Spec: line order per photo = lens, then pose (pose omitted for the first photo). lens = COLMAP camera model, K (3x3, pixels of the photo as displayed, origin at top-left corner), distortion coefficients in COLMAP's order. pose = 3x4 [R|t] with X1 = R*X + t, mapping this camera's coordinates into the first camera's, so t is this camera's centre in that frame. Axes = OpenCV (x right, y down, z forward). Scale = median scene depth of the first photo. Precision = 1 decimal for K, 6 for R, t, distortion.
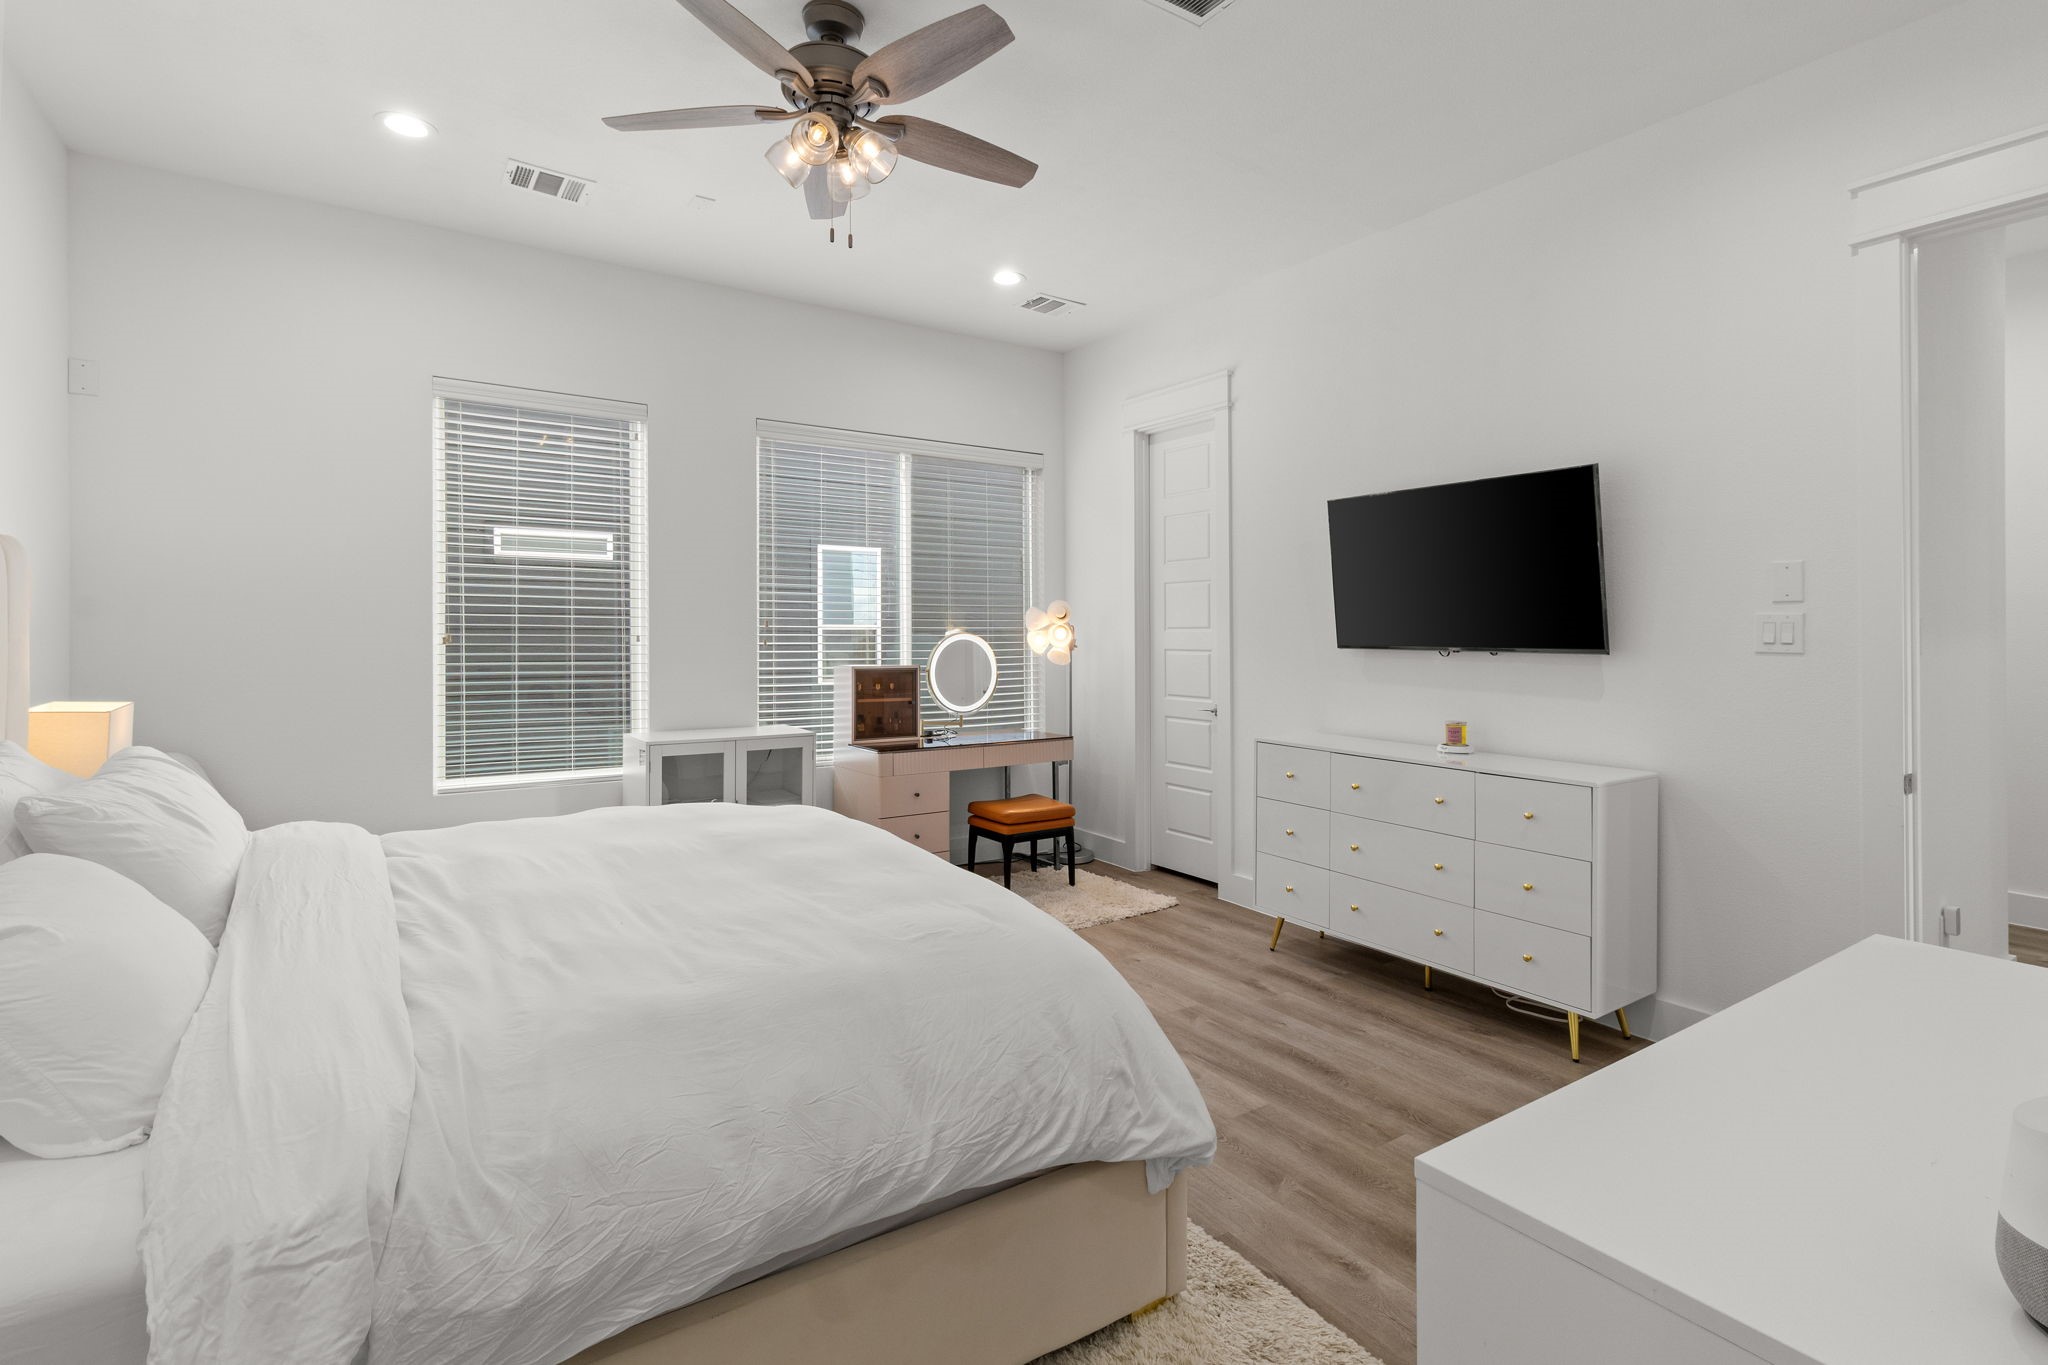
lens RADIAL K [[964.2, 0, 1020.3], [0, 964.2, 648.0], [0, 0, 1]] dist [0.000465, -0.000183]
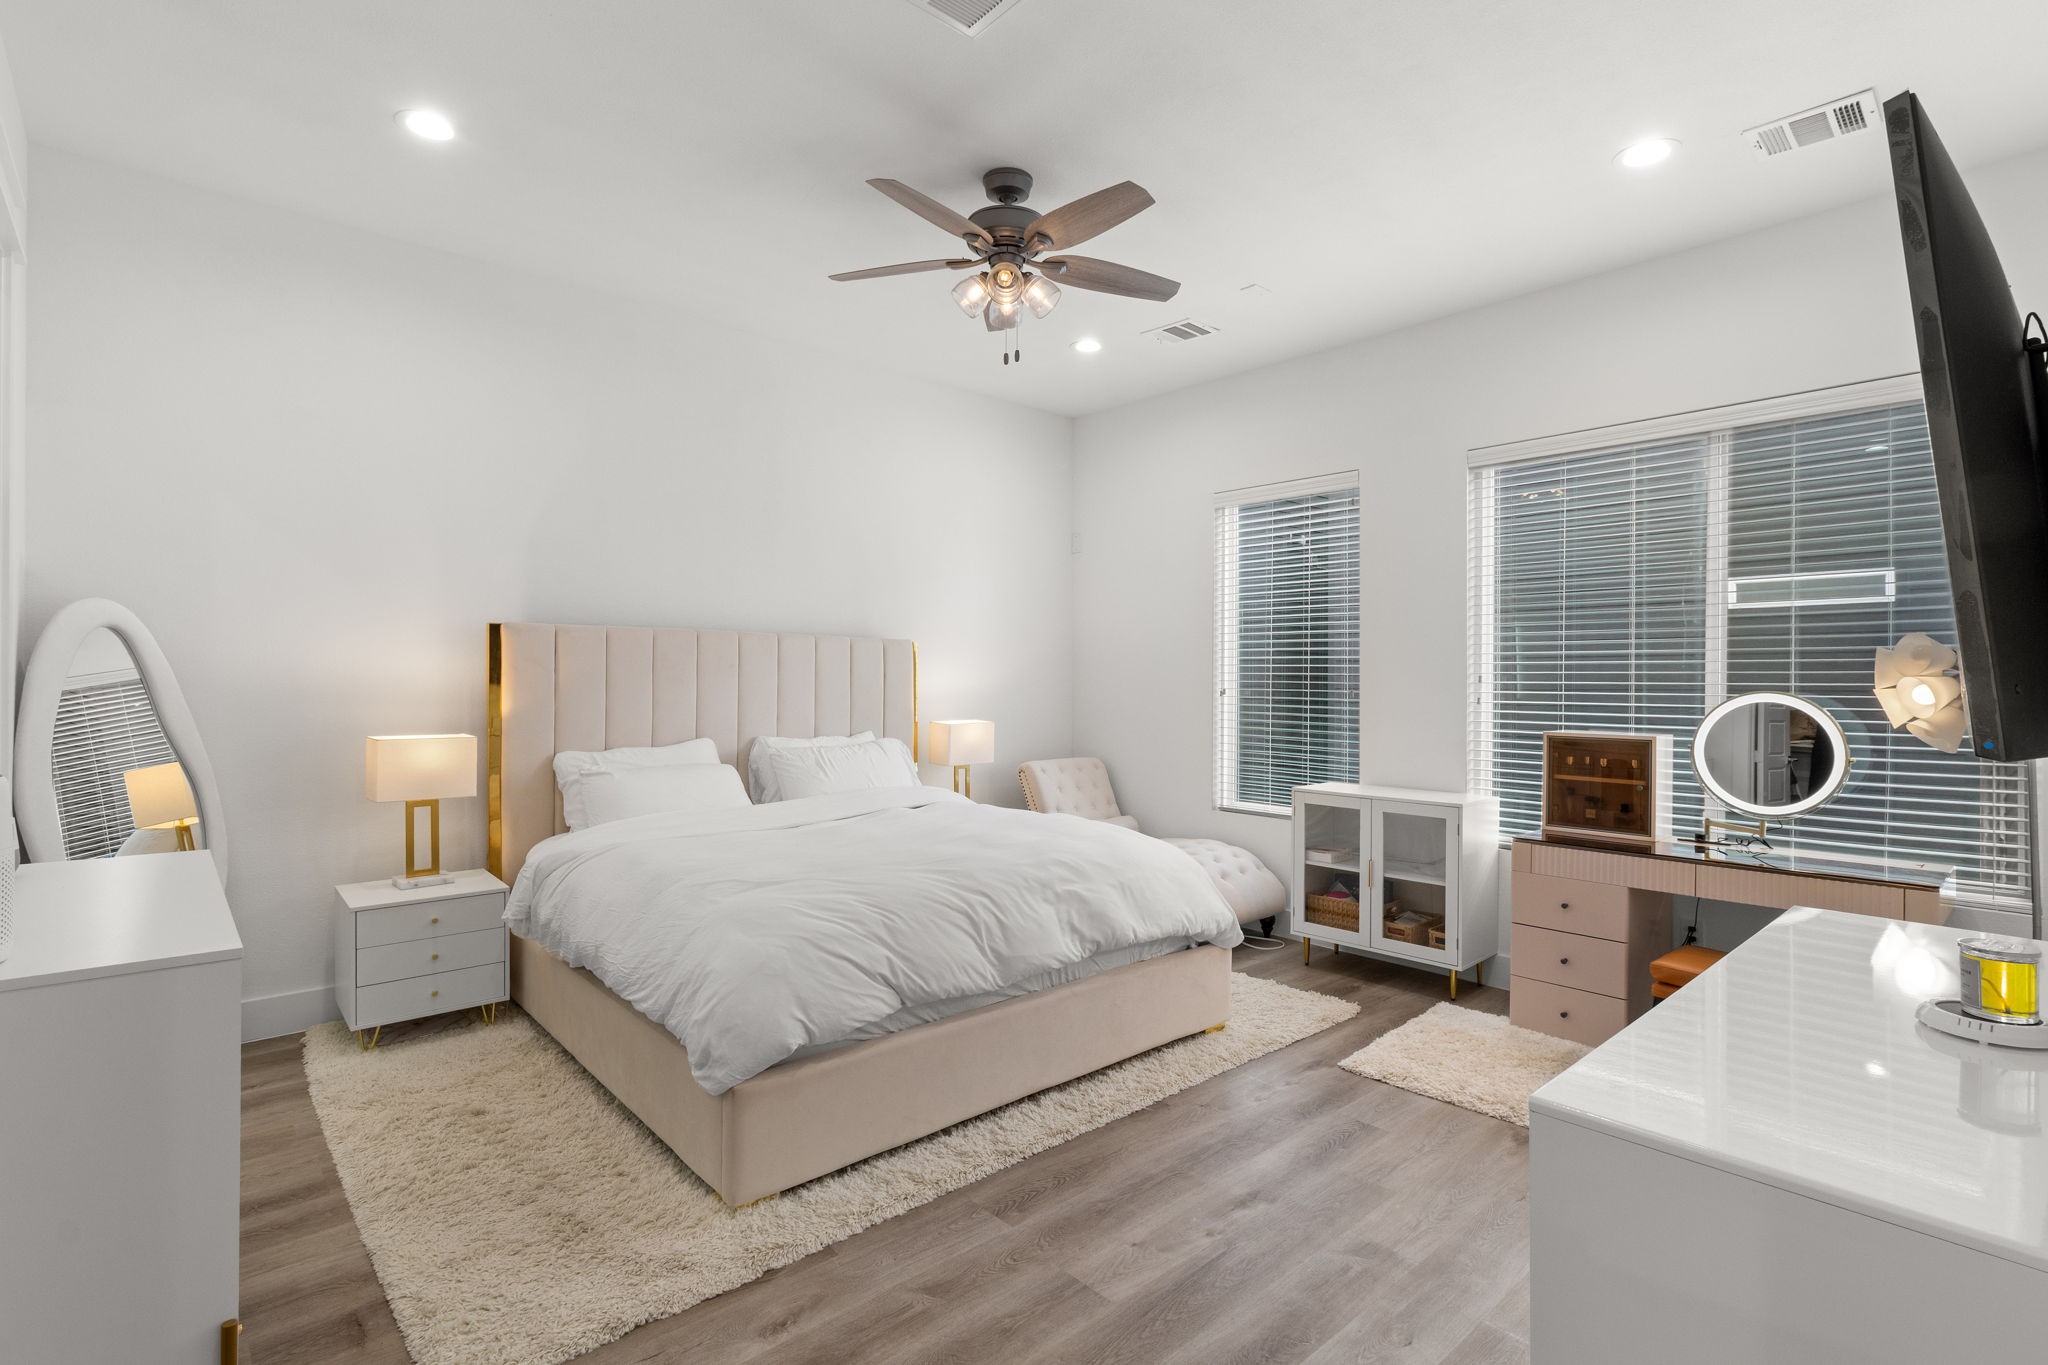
lens RADIAL K [[964.2, 0, 1020.3], [0, 964.2, 648.0], [0, 0, 1]] dist [0.000465, -0.000183]
pose [[0.140695, -0.043386, -0.989102, 0.584783], [-0.023509, 0.998611, -0.047148, -0.003941], [0.989774, 0.029886, 0.139480, 0.460059]]
